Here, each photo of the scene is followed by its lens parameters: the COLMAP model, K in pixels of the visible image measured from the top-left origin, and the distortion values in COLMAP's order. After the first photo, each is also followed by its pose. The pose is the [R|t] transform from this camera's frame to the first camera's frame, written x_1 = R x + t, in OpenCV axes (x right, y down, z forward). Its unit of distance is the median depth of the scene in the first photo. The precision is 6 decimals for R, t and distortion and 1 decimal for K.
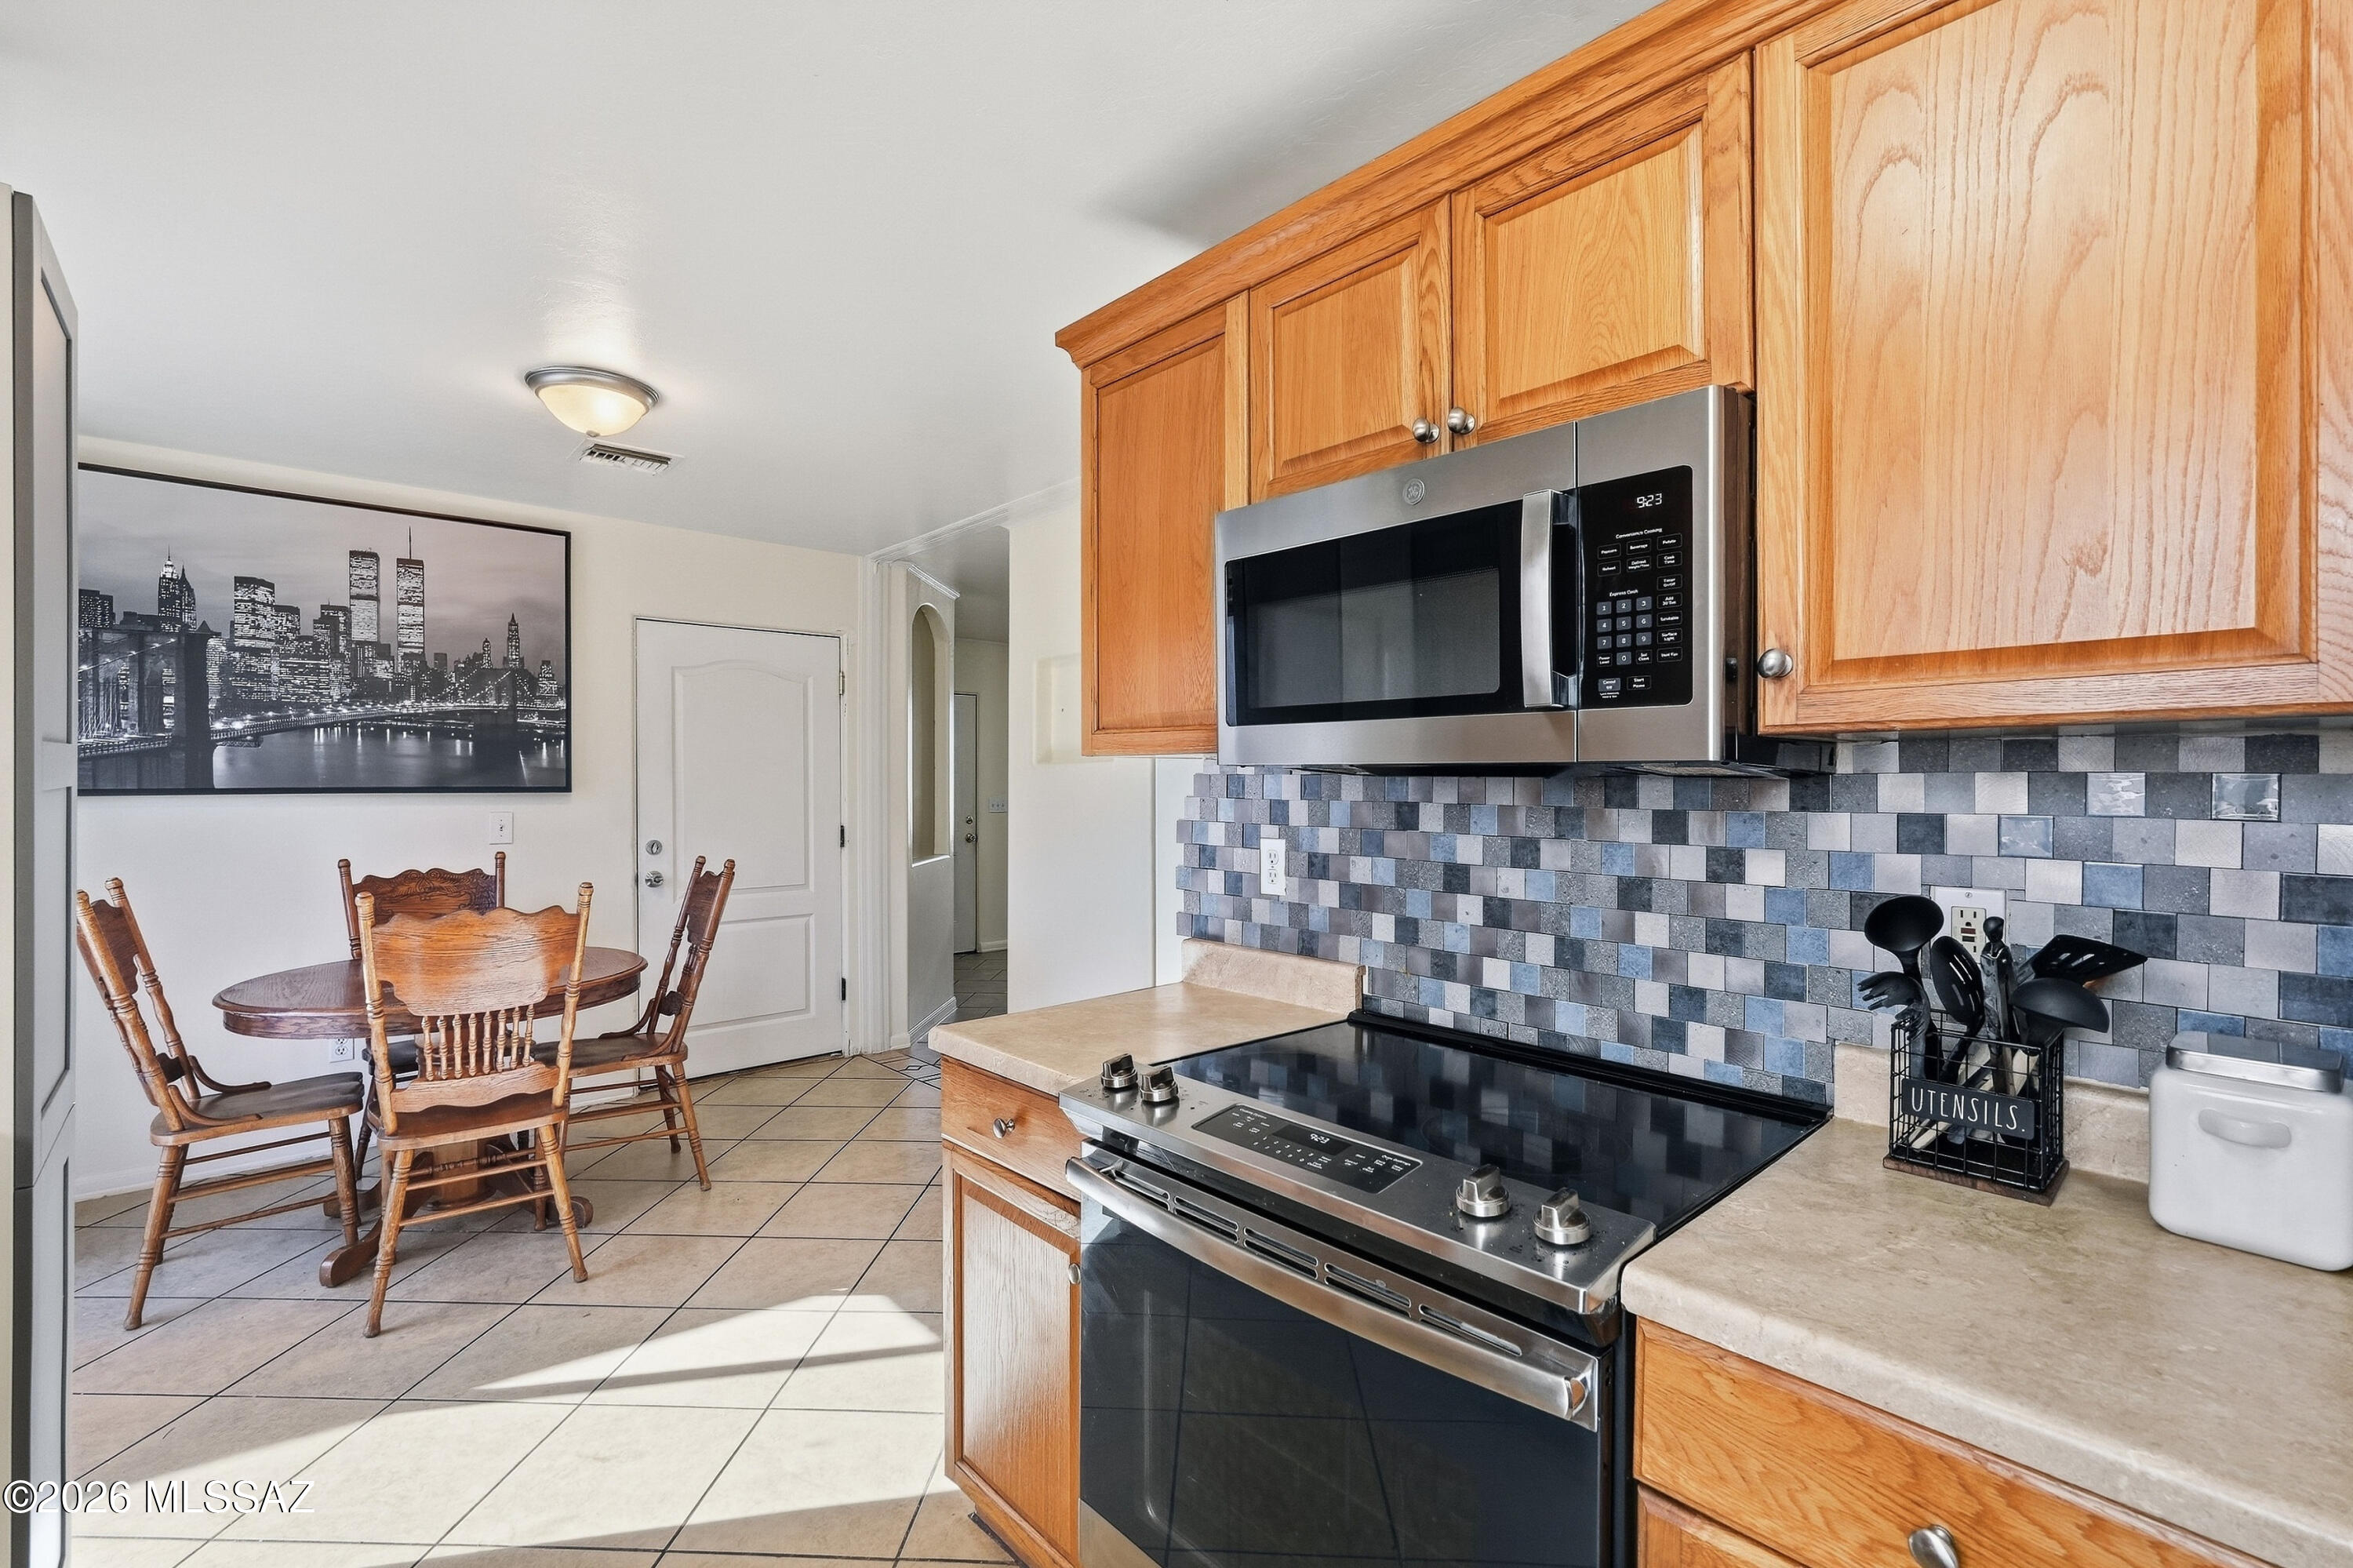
lens RADIAL K [[1042.7, 0, 1178.2], [0, 1042.7, 782.7], [0, 0, 1]] dist [0.005642, 0.000369]
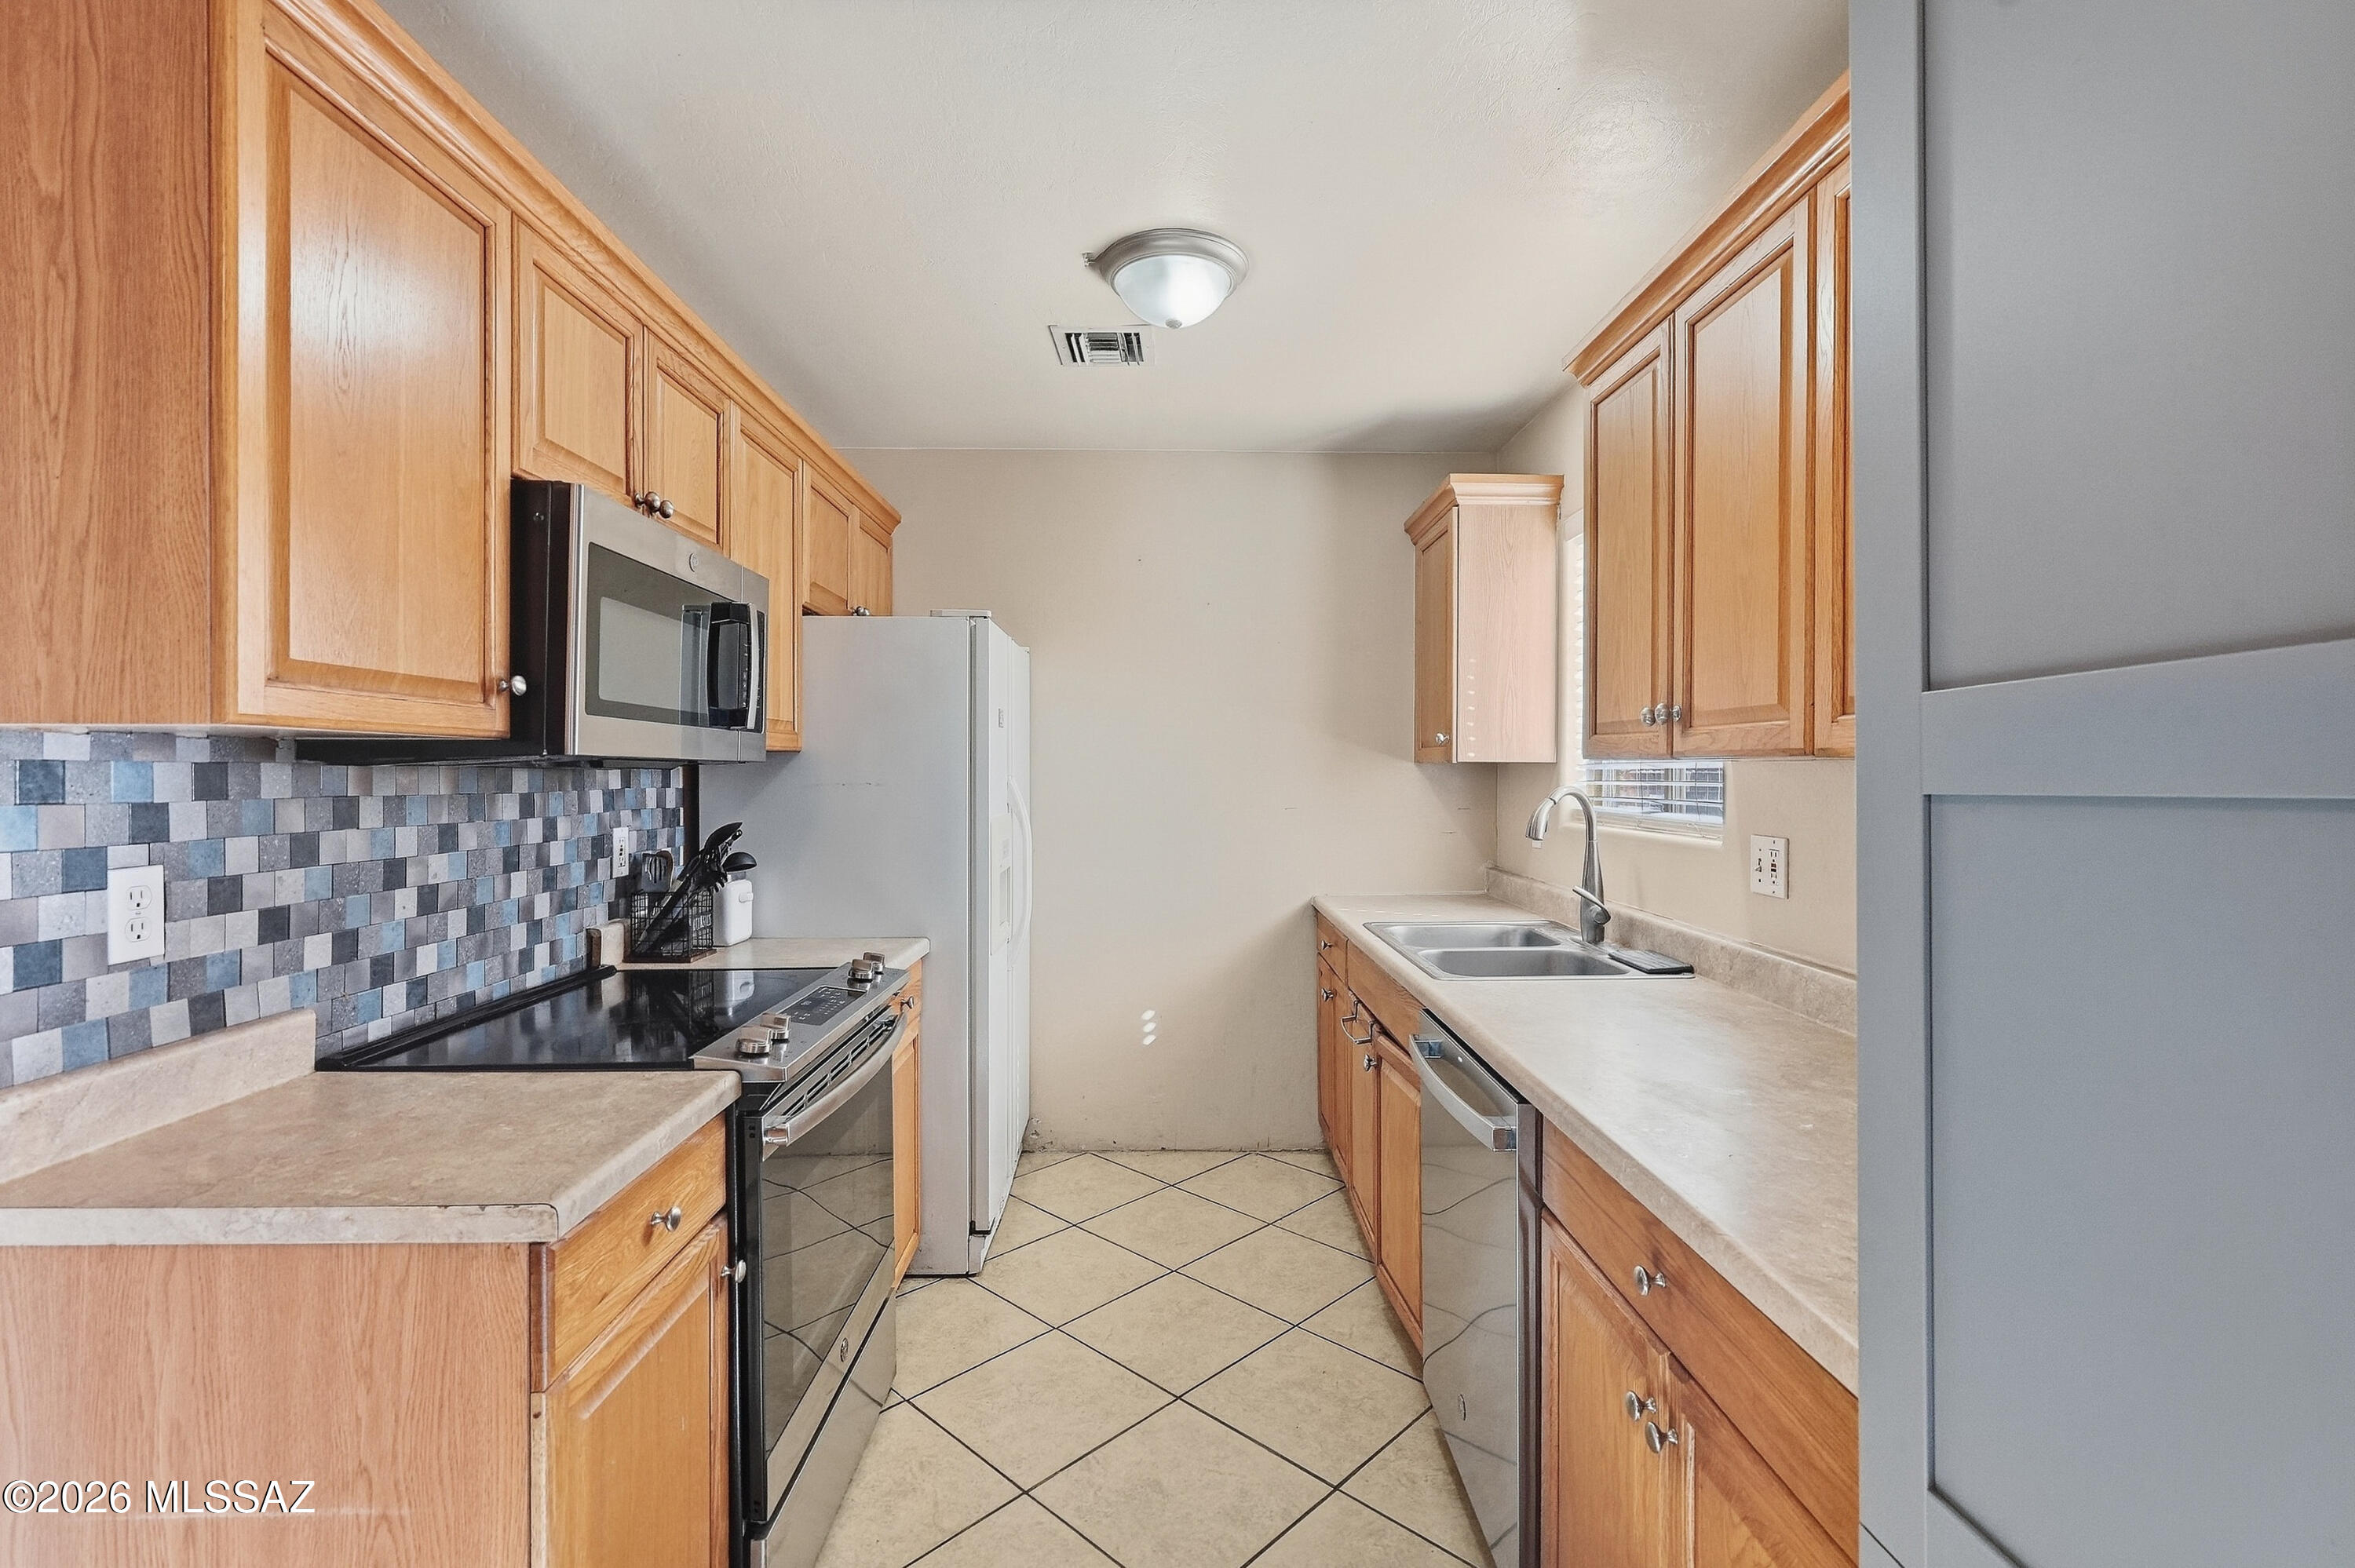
lens RADIAL K [[1043.4, 0, 1178.8], [0, 1043.4, 777.2], [0, 0, 1]] dist [0.005642, 0.000369]
pose [[-0.740794, 0.004389, 0.671718, -0.914363], [0.014213, 0.999857, 0.009141, 0.004851], [-0.671582, 0.016319, -0.740750, 1.237359]]
